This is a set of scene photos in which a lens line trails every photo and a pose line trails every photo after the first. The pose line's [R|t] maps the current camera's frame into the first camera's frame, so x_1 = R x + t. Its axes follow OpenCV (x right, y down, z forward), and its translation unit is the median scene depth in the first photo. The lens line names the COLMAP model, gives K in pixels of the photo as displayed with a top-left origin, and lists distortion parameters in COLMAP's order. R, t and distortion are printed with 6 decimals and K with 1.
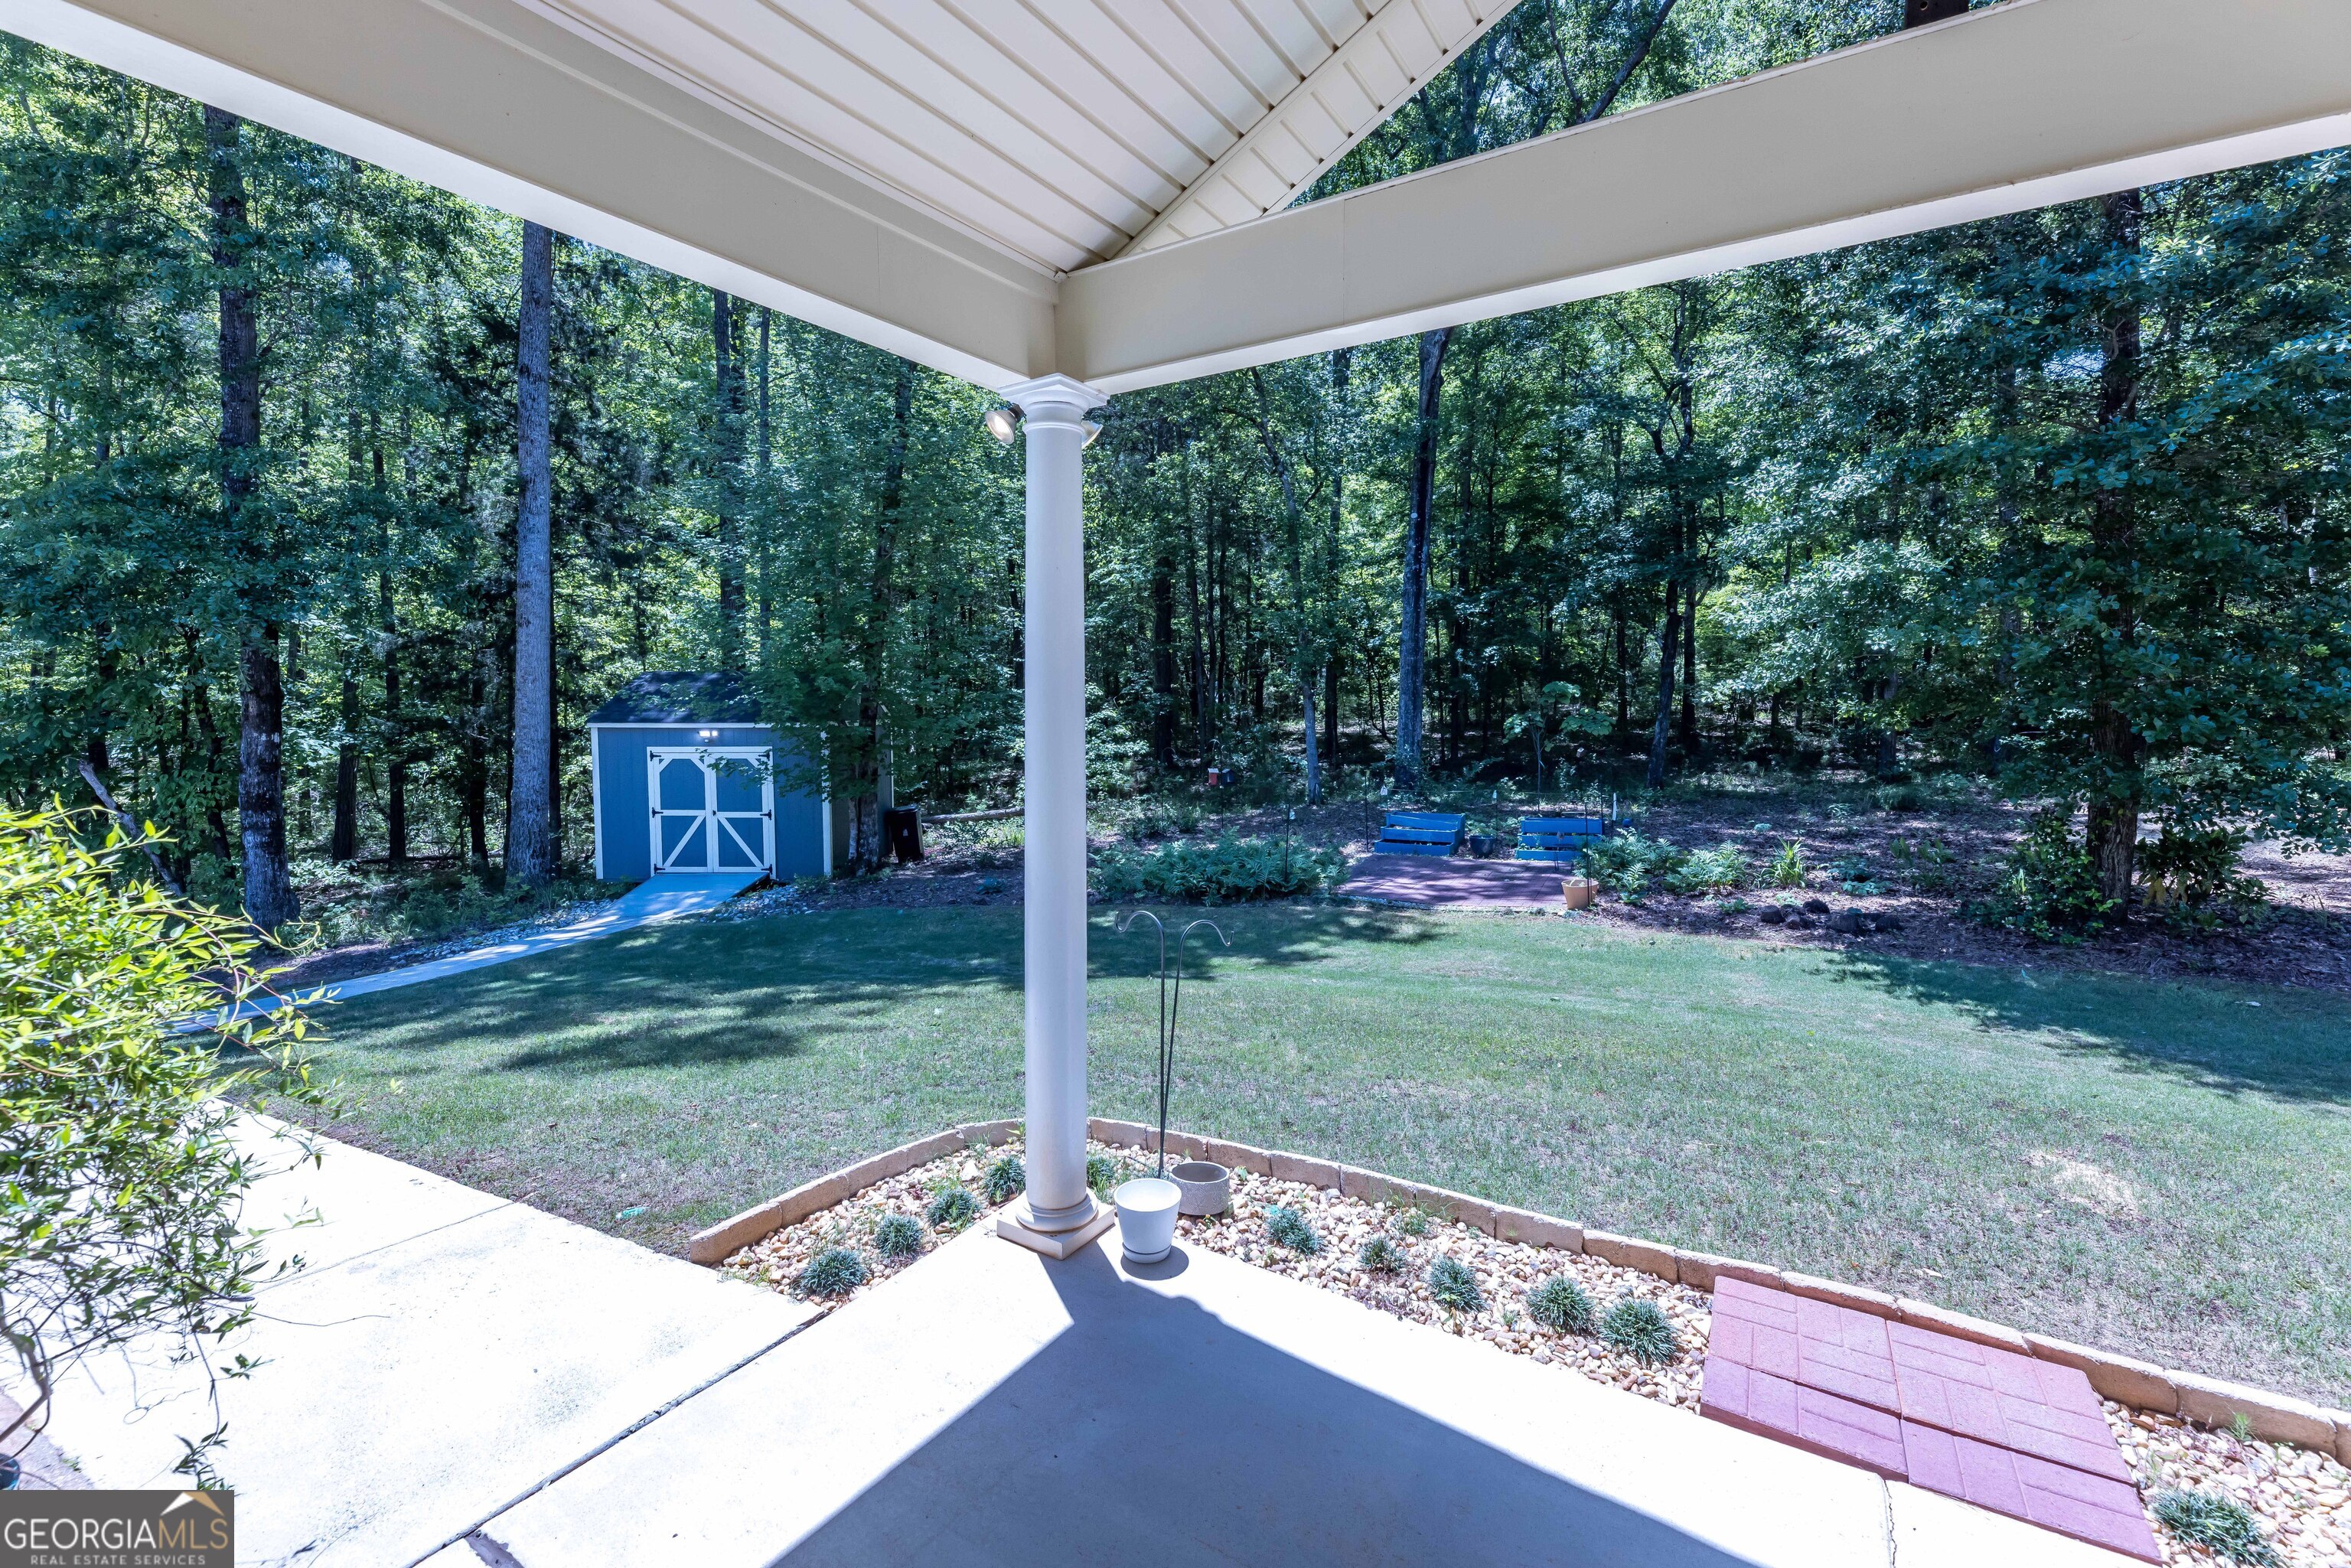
lens RADIAL K [[946.1, 0, 1180.5], [0, 946.1, 758.9], [0, 0, 1]] dist [-0.001202, 0.000164]
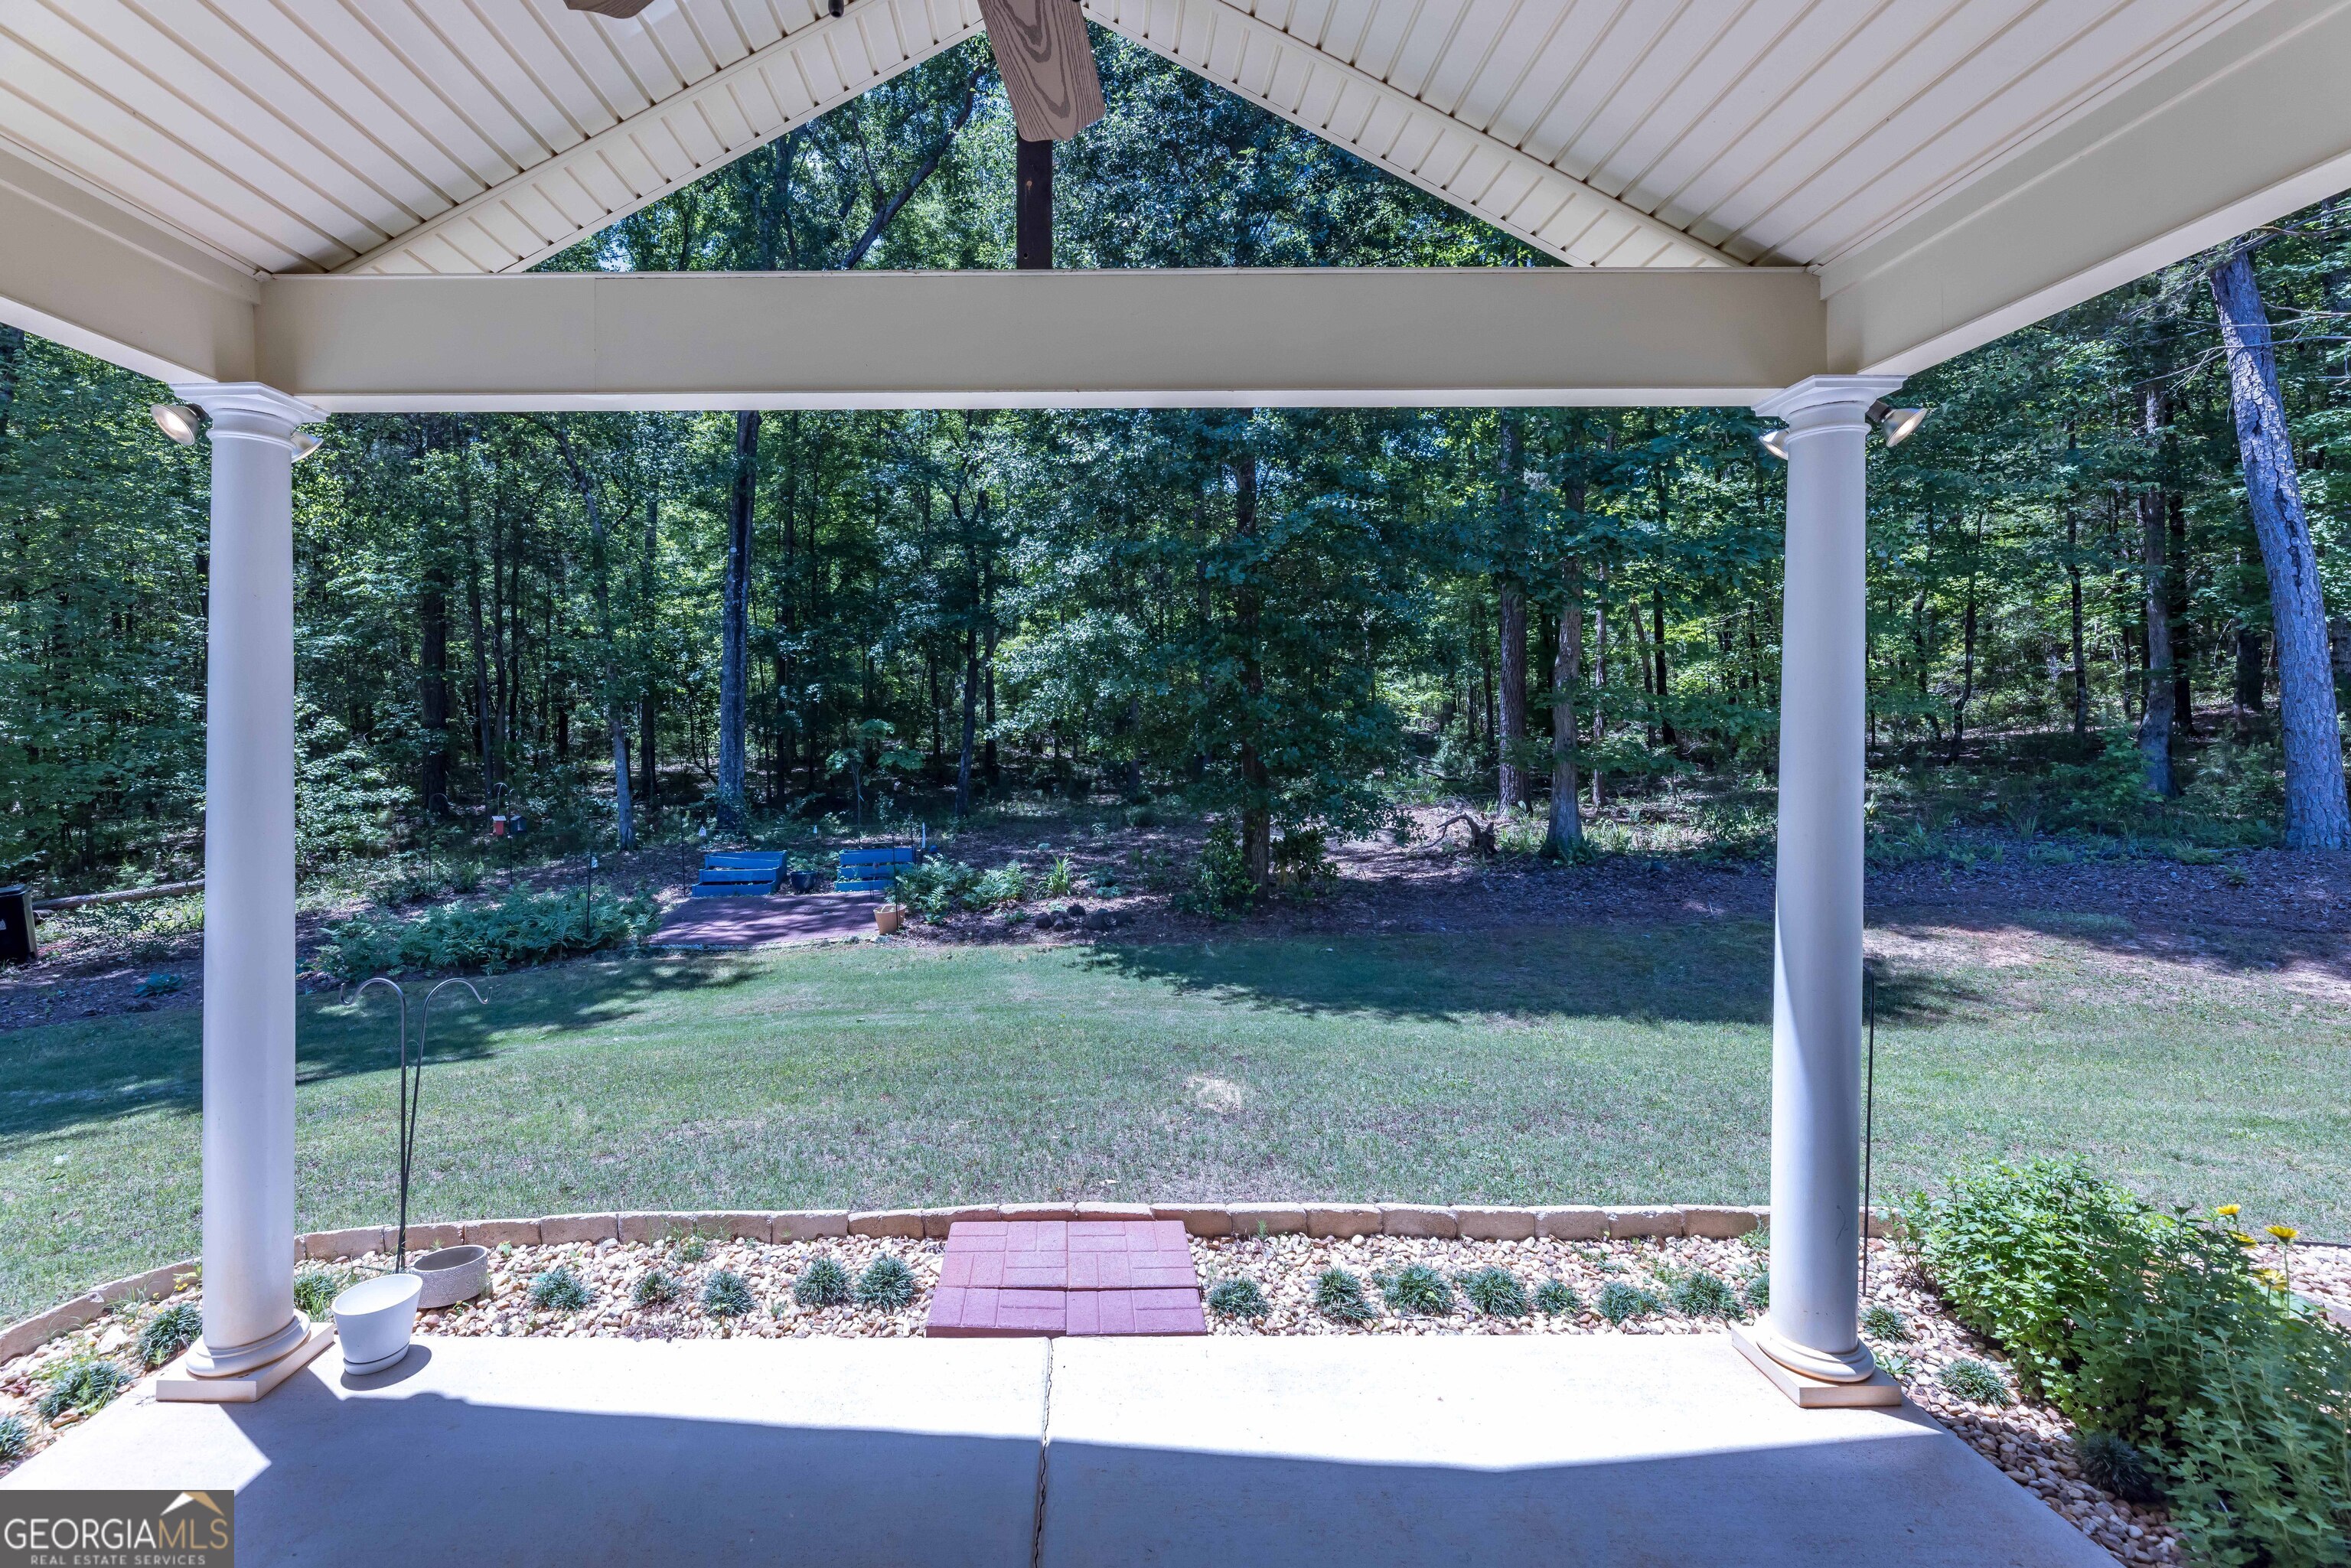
lens RADIAL K [[1104.7, 0, 1174.2], [0, 1104.7, 727.4], [0, 0, 1]] dist [-0.000703, -0.000293]
pose [[0.859745, -0.002175, 0.510719, 0.066548], [0.032978, 0.998140, -0.051265, 0.001687], [-0.509658, 0.060917, 0.858218, -0.260933]]
